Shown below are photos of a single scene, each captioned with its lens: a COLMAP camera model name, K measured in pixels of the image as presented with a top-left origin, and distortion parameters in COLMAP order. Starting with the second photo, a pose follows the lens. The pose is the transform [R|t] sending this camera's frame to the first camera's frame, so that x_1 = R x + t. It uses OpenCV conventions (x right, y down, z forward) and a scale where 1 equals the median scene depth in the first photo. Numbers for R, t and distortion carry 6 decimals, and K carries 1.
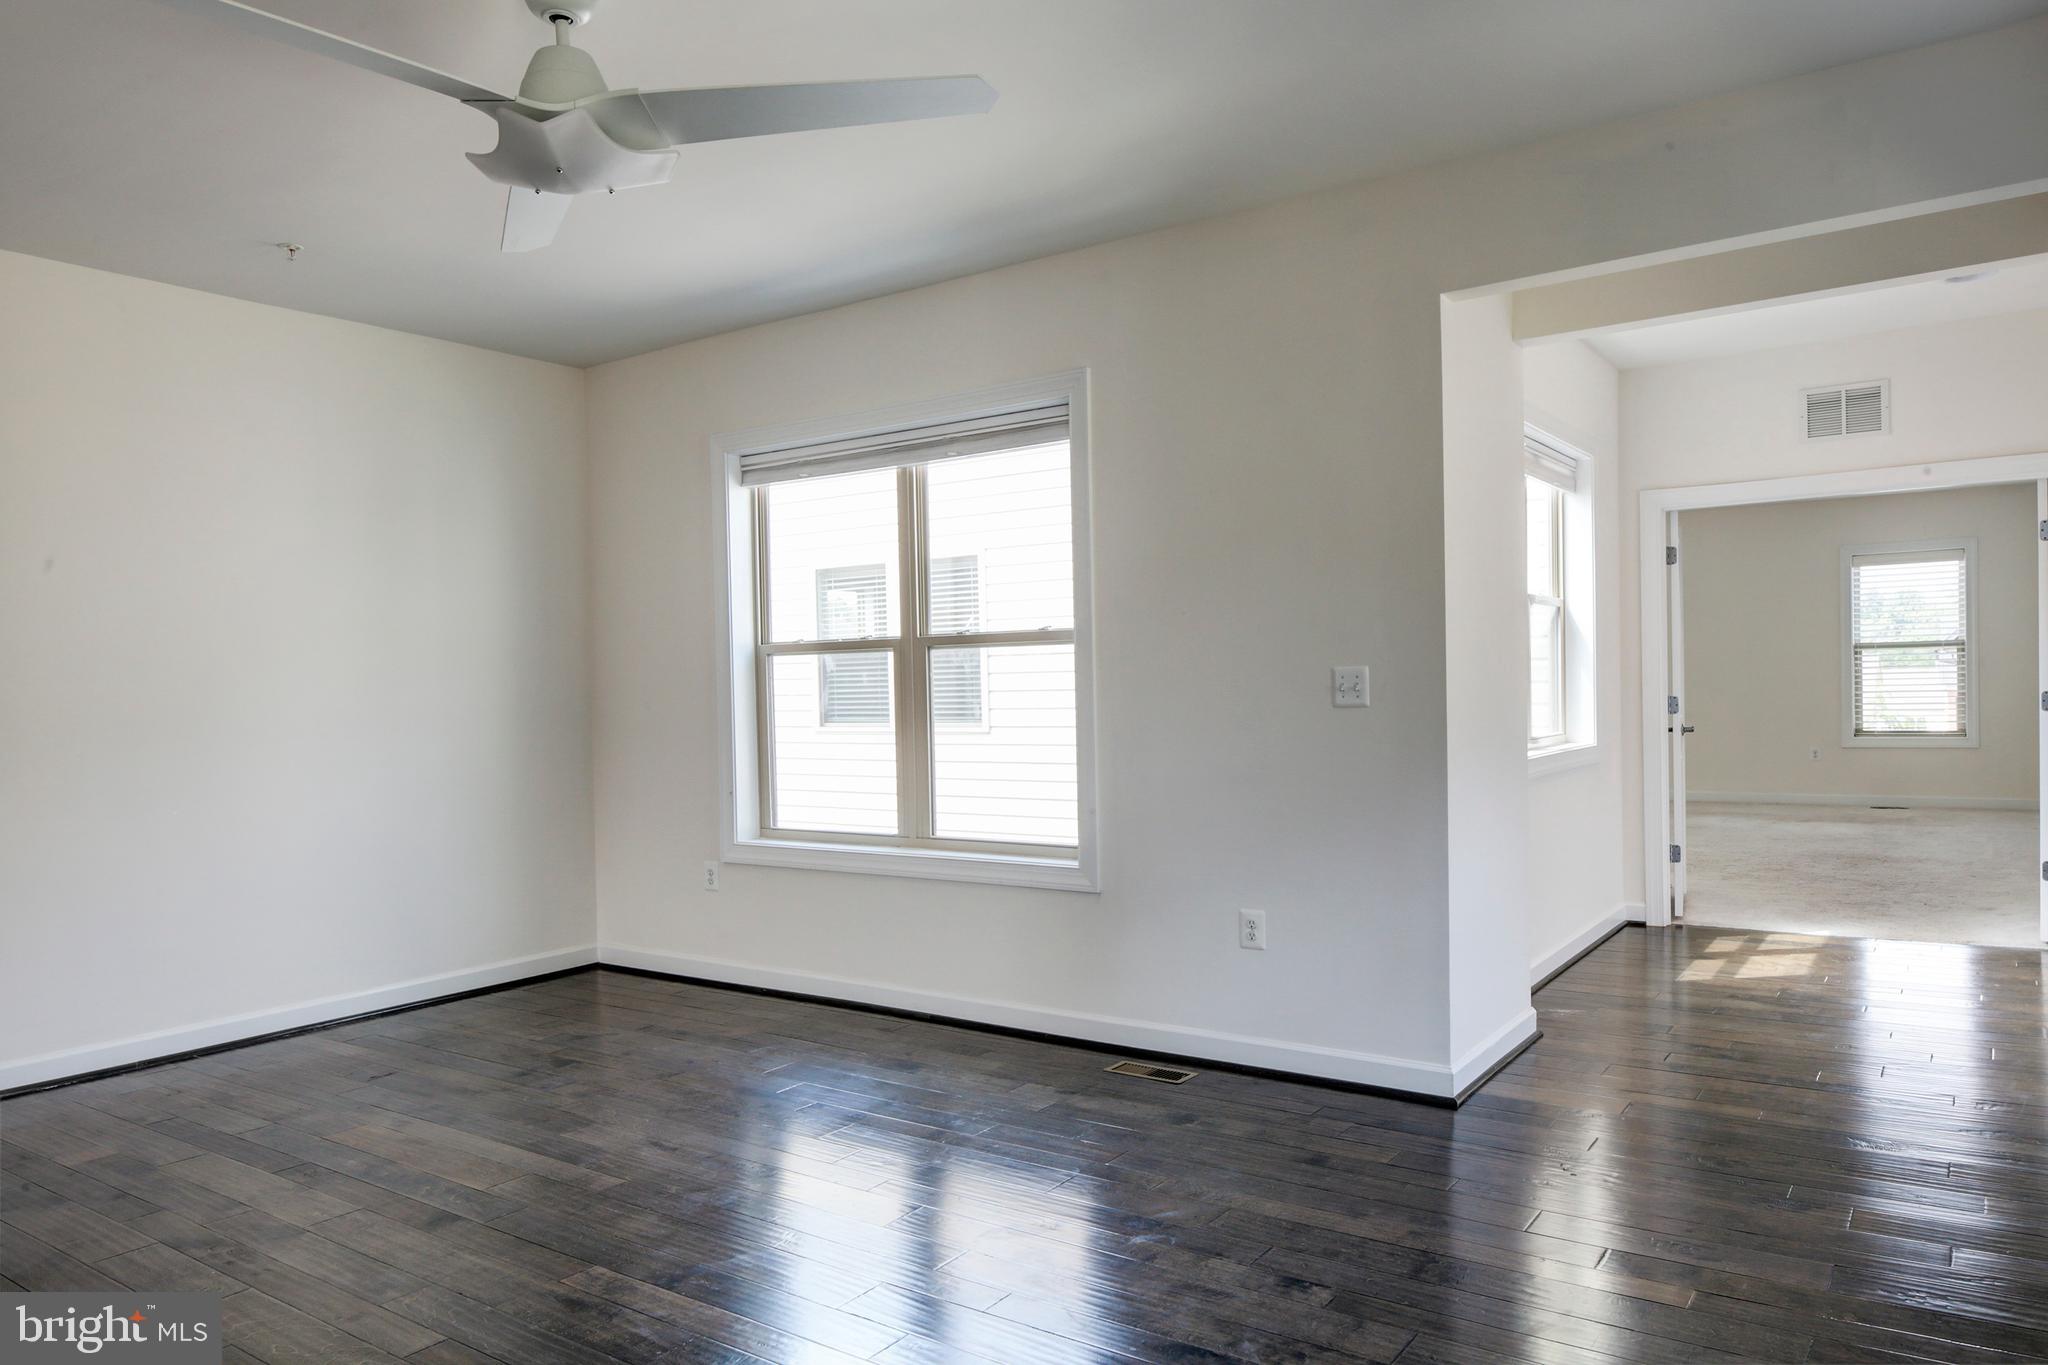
lens RADIAL K [[1428.4, 0, 1012.8], [0, 1428.4, 710.9], [0, 0, 1]] dist [-0.011525, -0.003126]
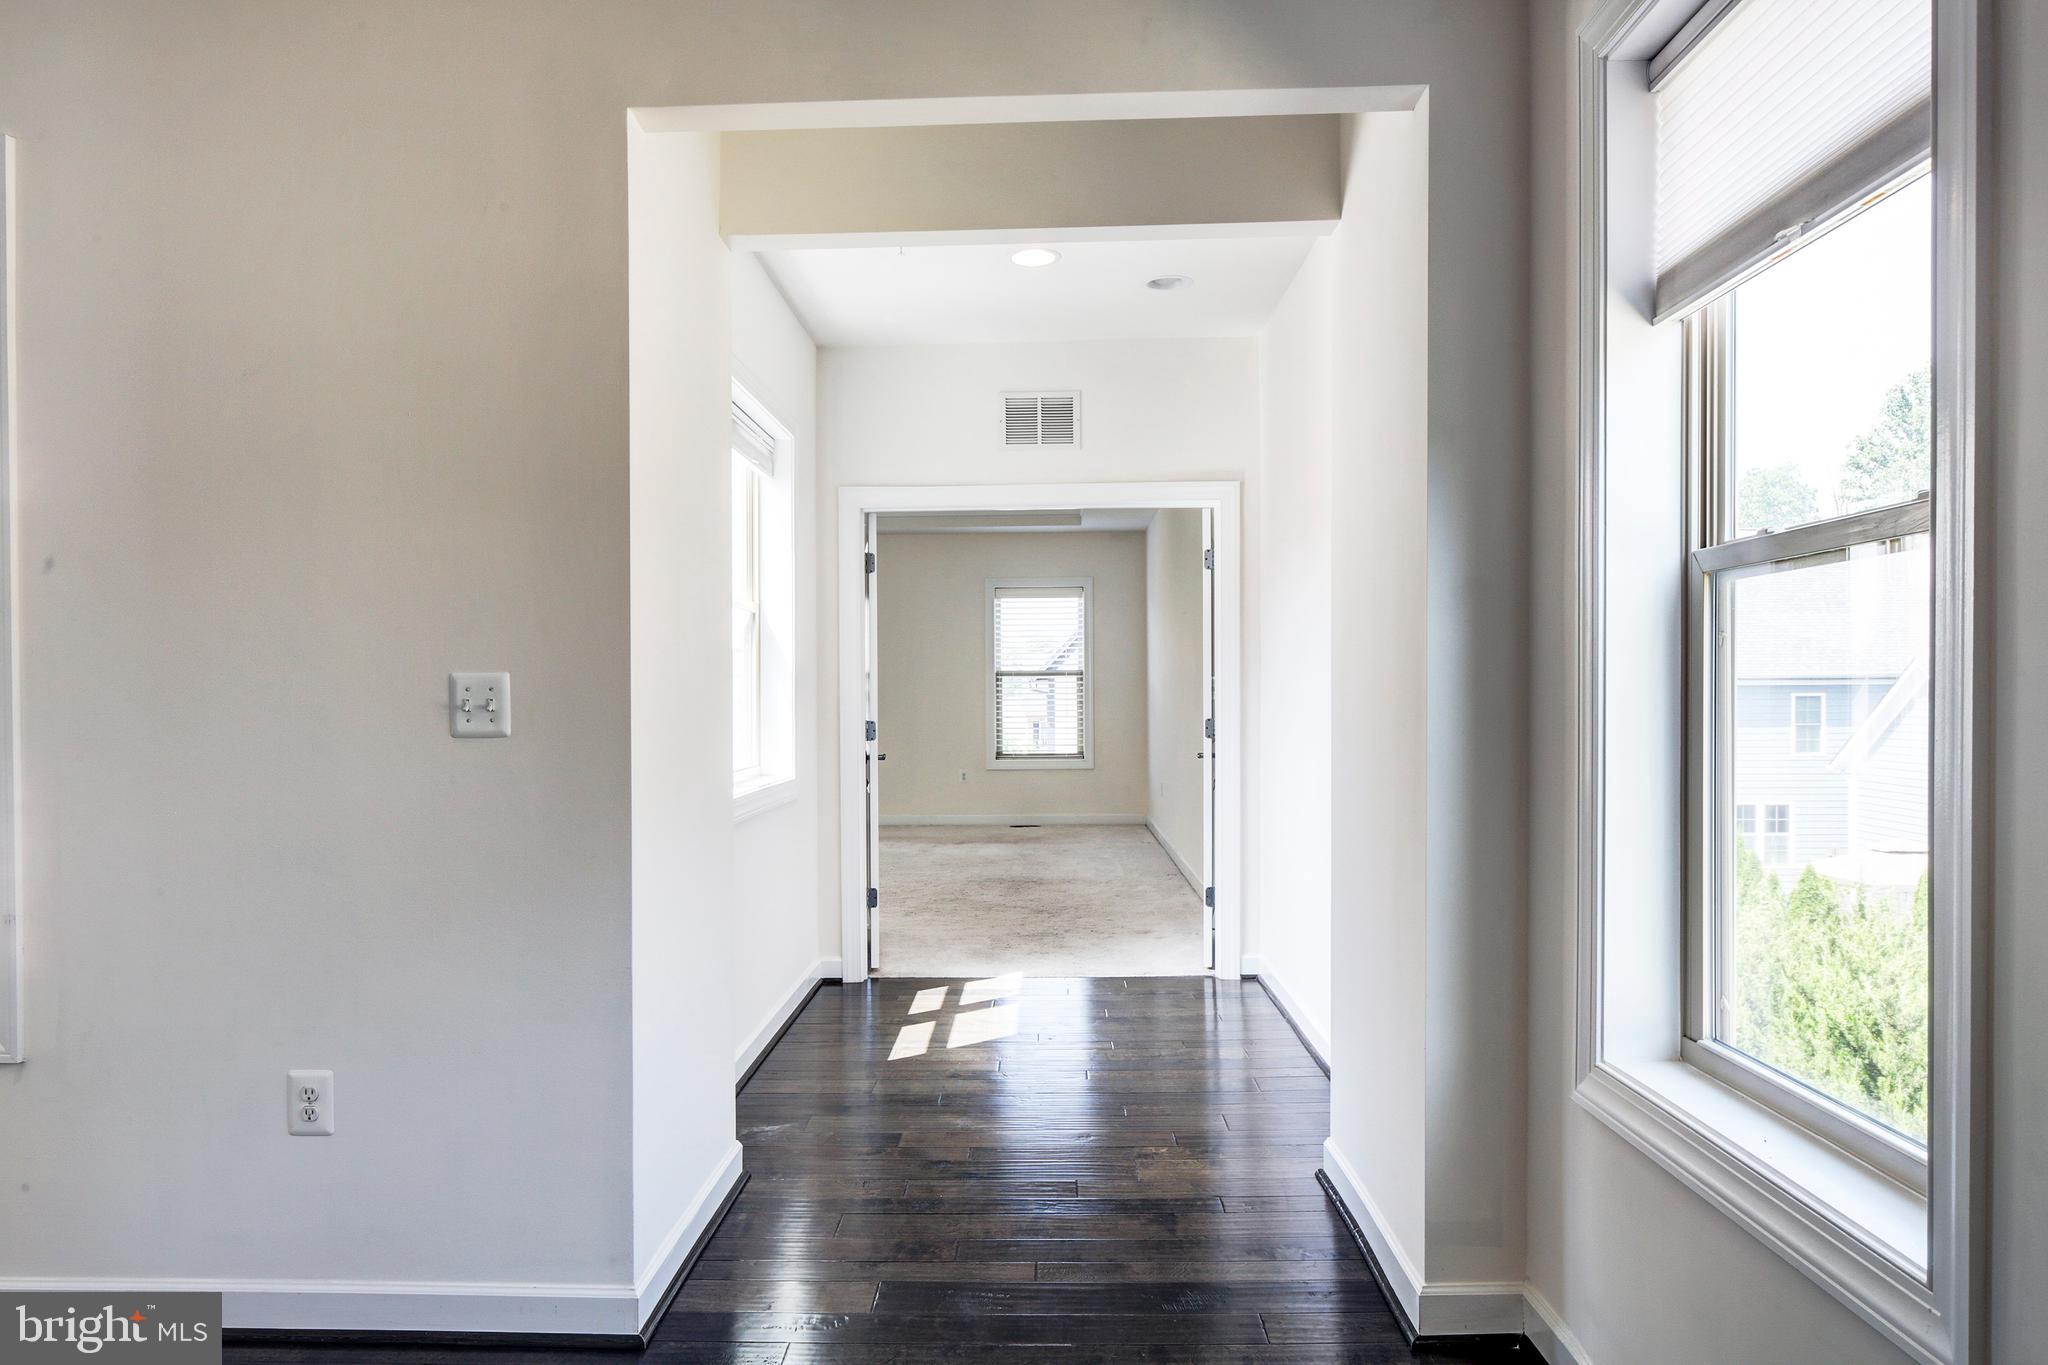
lens RADIAL K [[1428.4, 0, 1012.8], [0, 1428.4, 710.9], [0, 0, 1]] dist [-0.011525, -0.003126]
pose [[0.840134, 0.010984, 0.542268, 0.056706], [-0.003256, 0.999879, -0.015208, -0.003329], [-0.542370, 0.011012, 0.840068, 0.209954]]
